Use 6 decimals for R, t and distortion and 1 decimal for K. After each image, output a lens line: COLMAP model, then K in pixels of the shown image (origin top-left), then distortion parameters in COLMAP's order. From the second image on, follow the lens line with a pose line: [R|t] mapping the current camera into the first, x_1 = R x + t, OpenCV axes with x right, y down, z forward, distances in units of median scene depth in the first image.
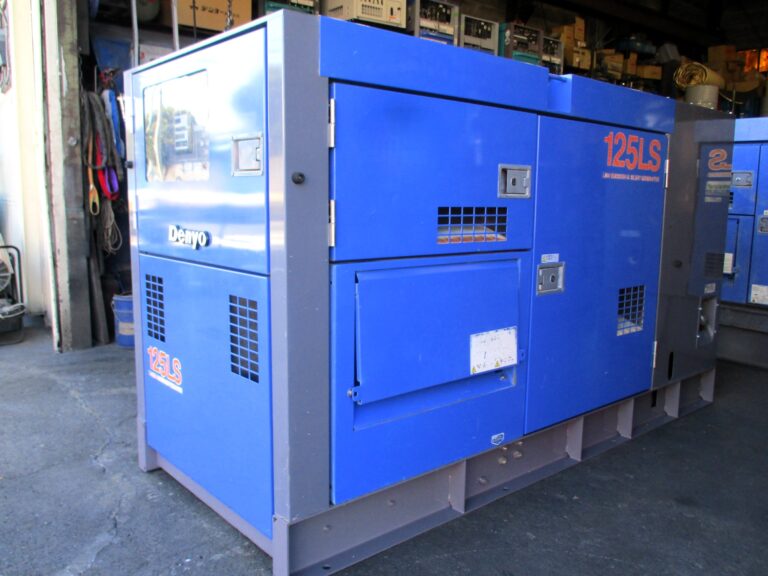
lens RADIAL K [[639.5, 0, 383.9], [0, 639.5, 284.9], [0, 0, 1]] dist [-0.033163, 0.014369]
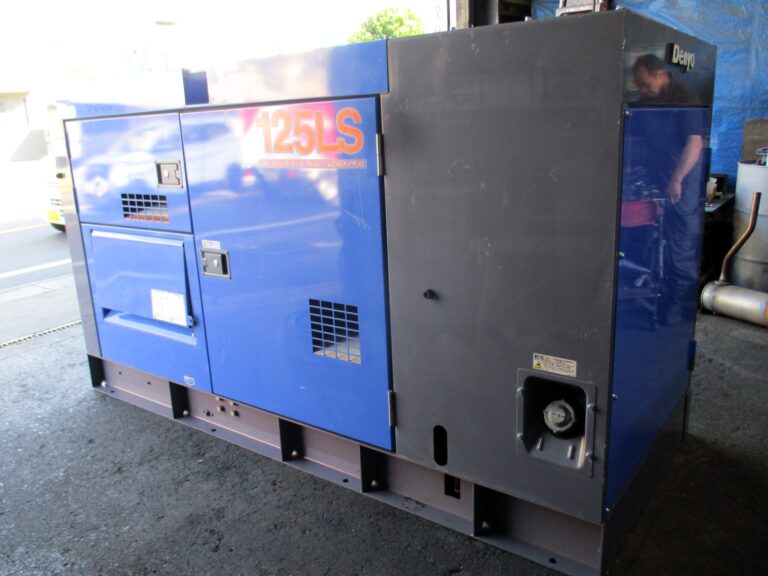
lens RADIAL K [[639.5, 0, 383.6], [0, 639.5, 289.2], [0, 0, 1]] dist [-0.033163, 0.014369]
pose [[0.228601, 0.219130, -0.948538, 1.486680], [-0.085417, 0.975095, 0.204680, -0.233162], [0.969766, 0.034231, 0.241625, 1.120212]]
